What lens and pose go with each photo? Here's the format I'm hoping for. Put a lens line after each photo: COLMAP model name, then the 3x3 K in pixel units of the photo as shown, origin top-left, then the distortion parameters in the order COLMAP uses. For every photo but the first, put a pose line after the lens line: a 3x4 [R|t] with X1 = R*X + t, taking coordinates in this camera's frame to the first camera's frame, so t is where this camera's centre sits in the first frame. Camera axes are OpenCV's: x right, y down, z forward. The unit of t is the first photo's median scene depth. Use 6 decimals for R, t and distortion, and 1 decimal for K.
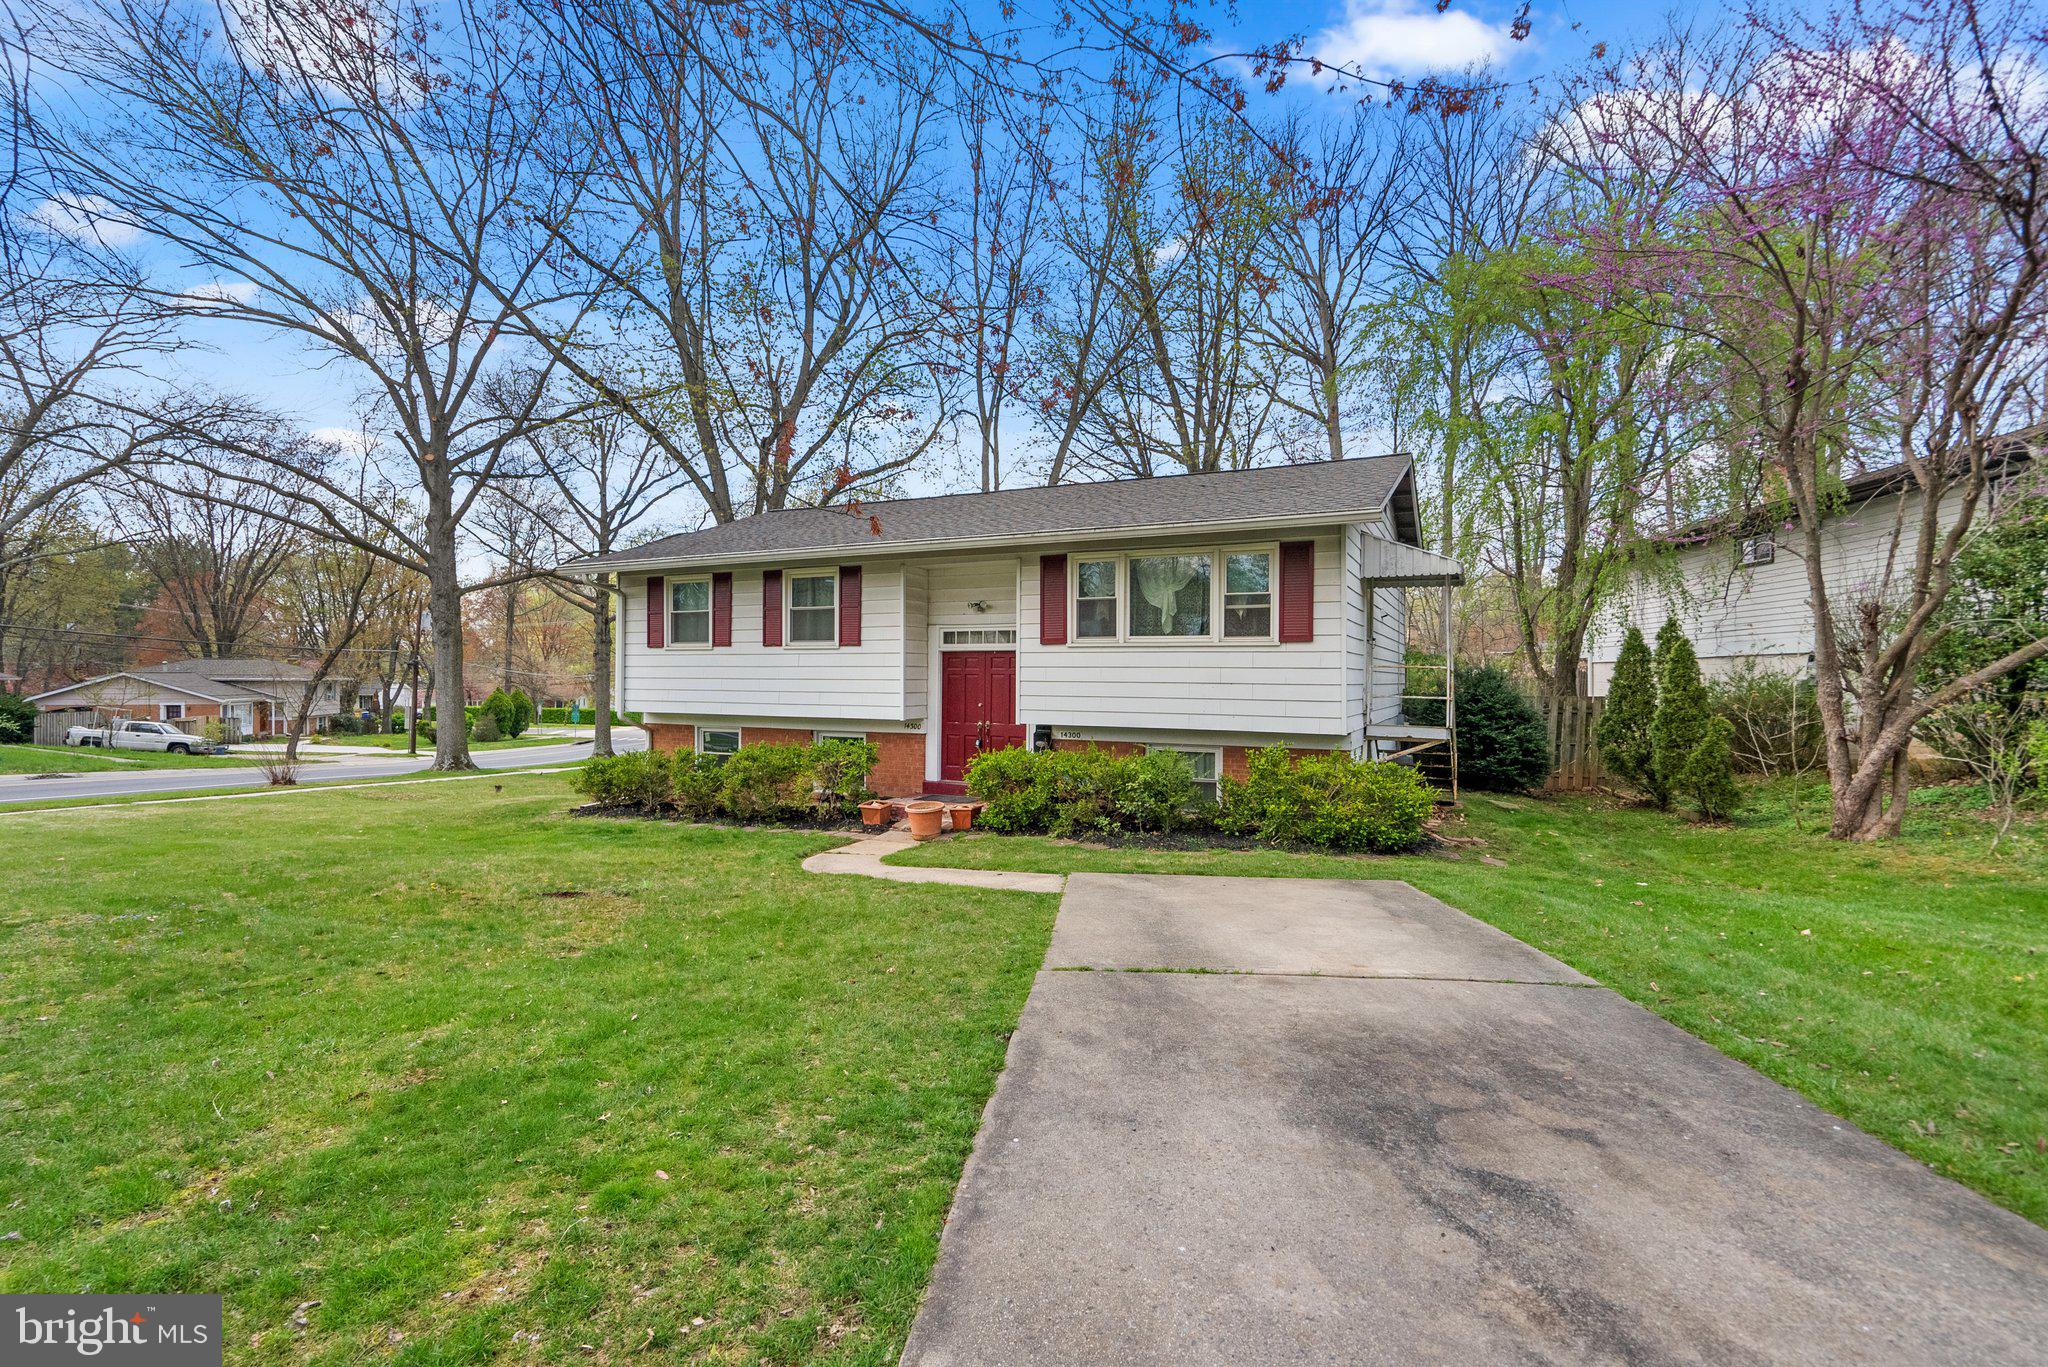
lens RADIAL K [[970.8, 0, 992.3], [0, 970.8, 690.4], [0, 0, 1]] dist [0.003684, -0.000119]
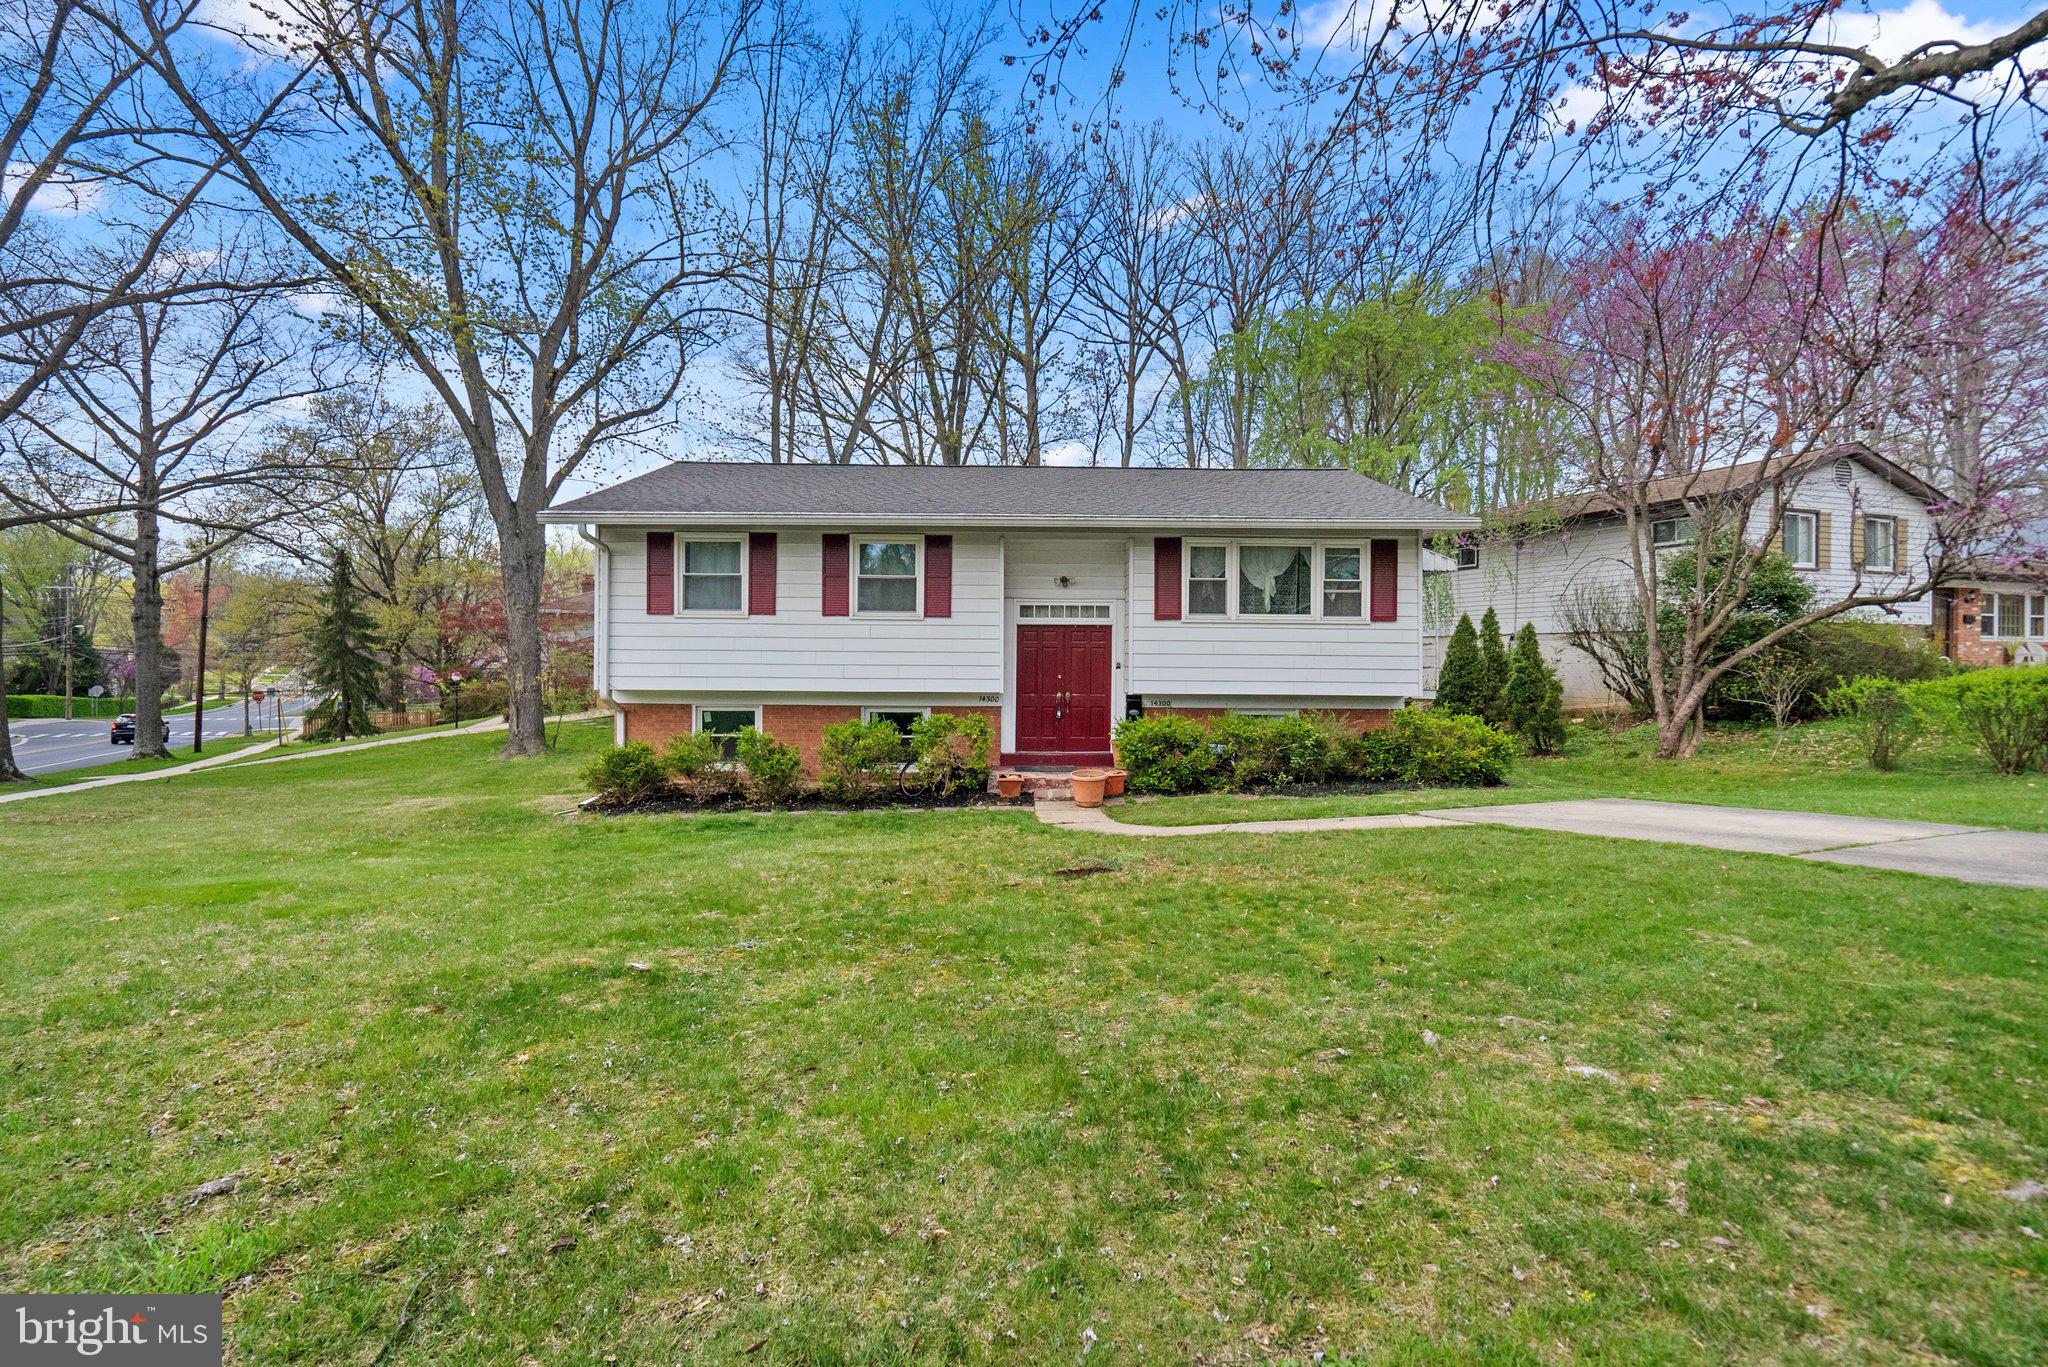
lens RADIAL K [[986.9, 0, 996.1], [0, 986.9, 677.7], [0, 0, 1]] dist [0.005066, 0.000475]
pose [[0.884409, -0.009606, 0.466614, -0.587333], [0.004941, 0.999925, 0.011221, 0.004031], [-0.466686, -0.007619, 0.884390, 0.101287]]
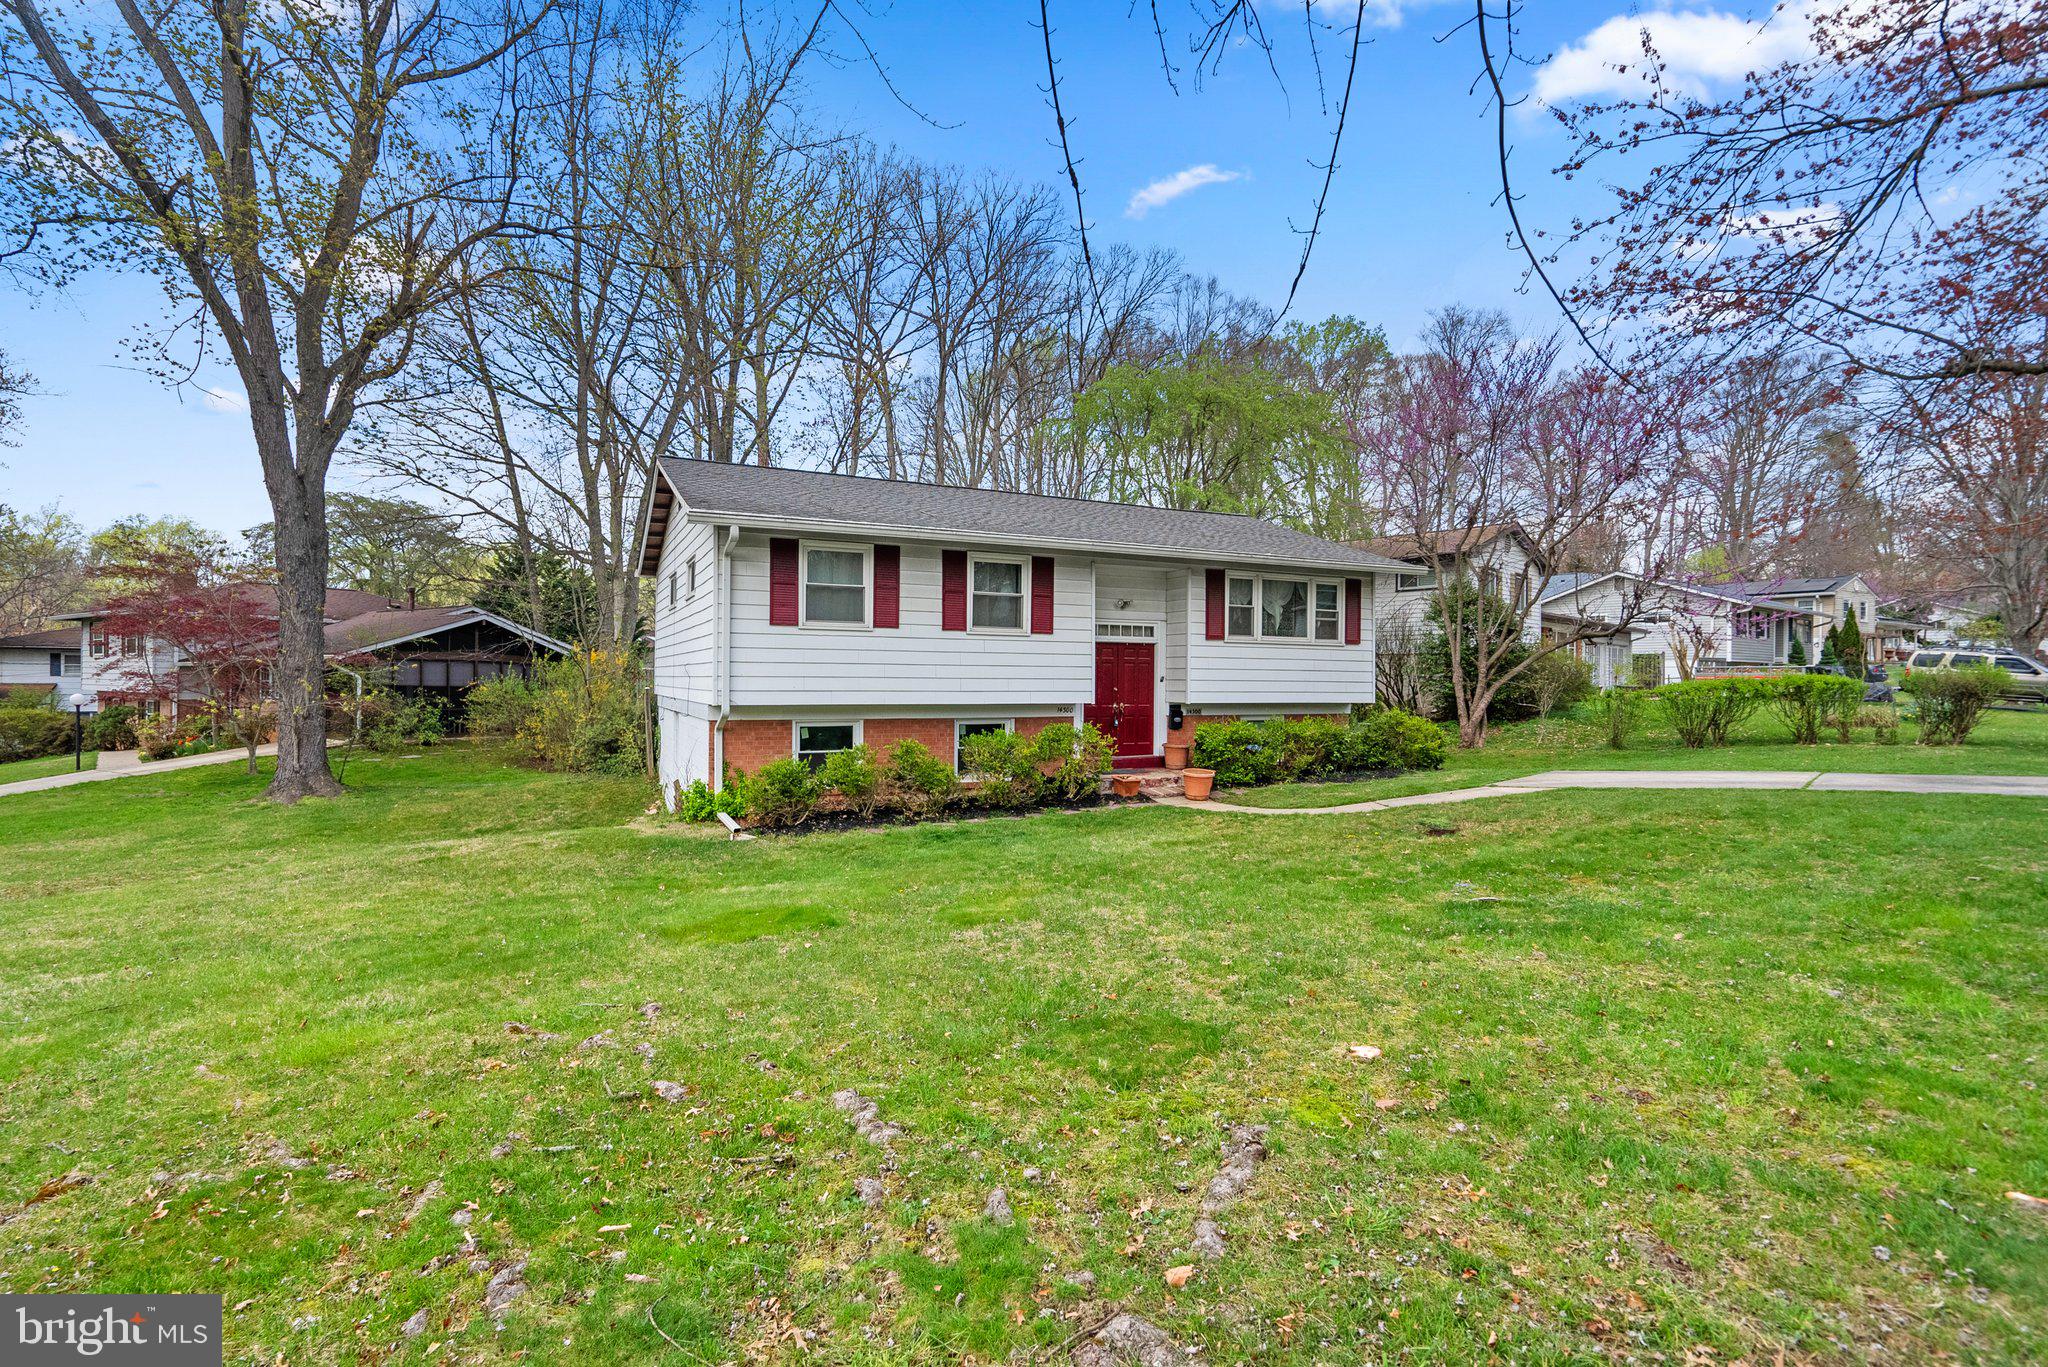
lens RADIAL K [[986.9, 0, 996.1], [0, 986.9, 677.7], [0, 0, 1]] dist [0.005066, 0.000475]
pose [[0.589923, -0.006858, 0.807431, -1.084407], [0.002086, 0.999974, 0.006970, -0.006925], [-0.807457, -0.002427, 0.589921, 0.438399]]
